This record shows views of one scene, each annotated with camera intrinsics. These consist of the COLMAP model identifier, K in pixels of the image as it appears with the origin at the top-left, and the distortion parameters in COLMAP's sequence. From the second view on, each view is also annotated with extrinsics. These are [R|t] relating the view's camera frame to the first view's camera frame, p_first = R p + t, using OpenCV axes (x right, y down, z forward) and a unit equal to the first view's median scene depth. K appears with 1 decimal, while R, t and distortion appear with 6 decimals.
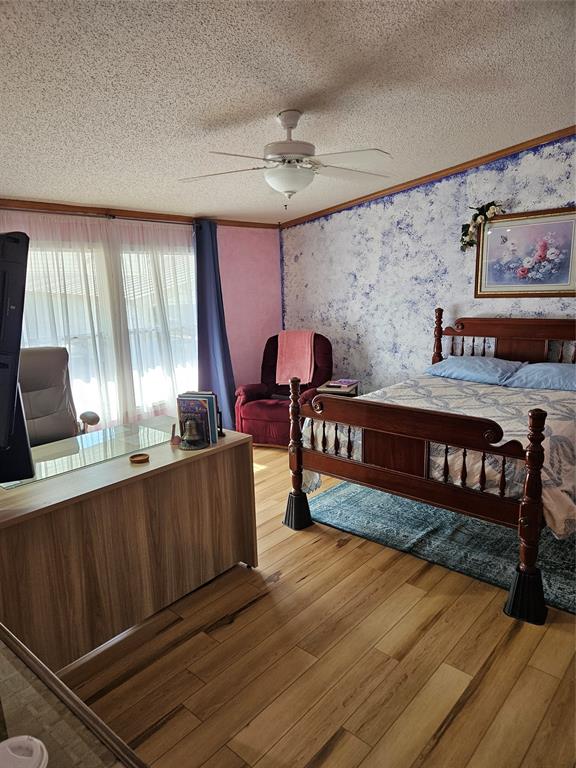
lens RADIAL K [[519.4, 0, 287.4], [0, 519.4, 383.9], [0, 0, 1]] dist [0.000786, 0.000158]
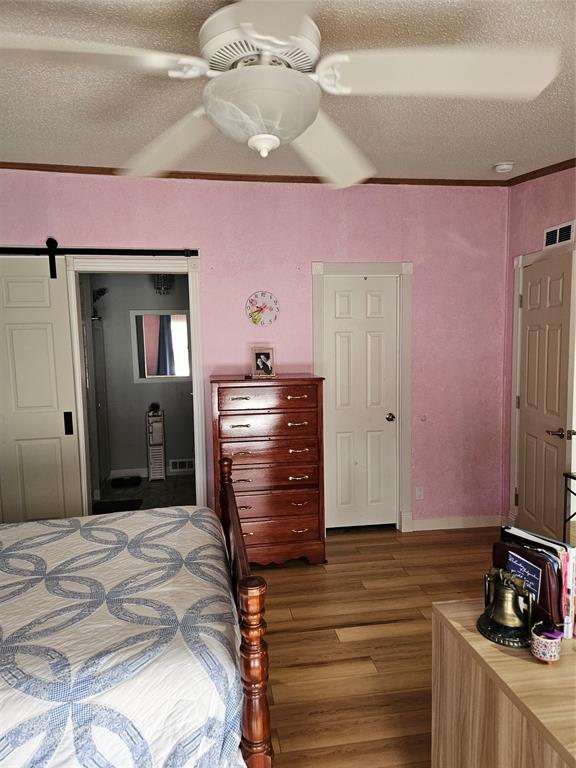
lens RADIAL K [[519.4, 0, 287.4], [0, 519.4, 382.4], [0, 0, 1]] dist [0.000786, 0.000158]
pose [[-0.761279, -0.039728, 0.647206, -0.338941], [0.179472, 0.946218, 0.269187, -0.364423], [-0.623092, 0.321081, -0.713206, 1.550649]]
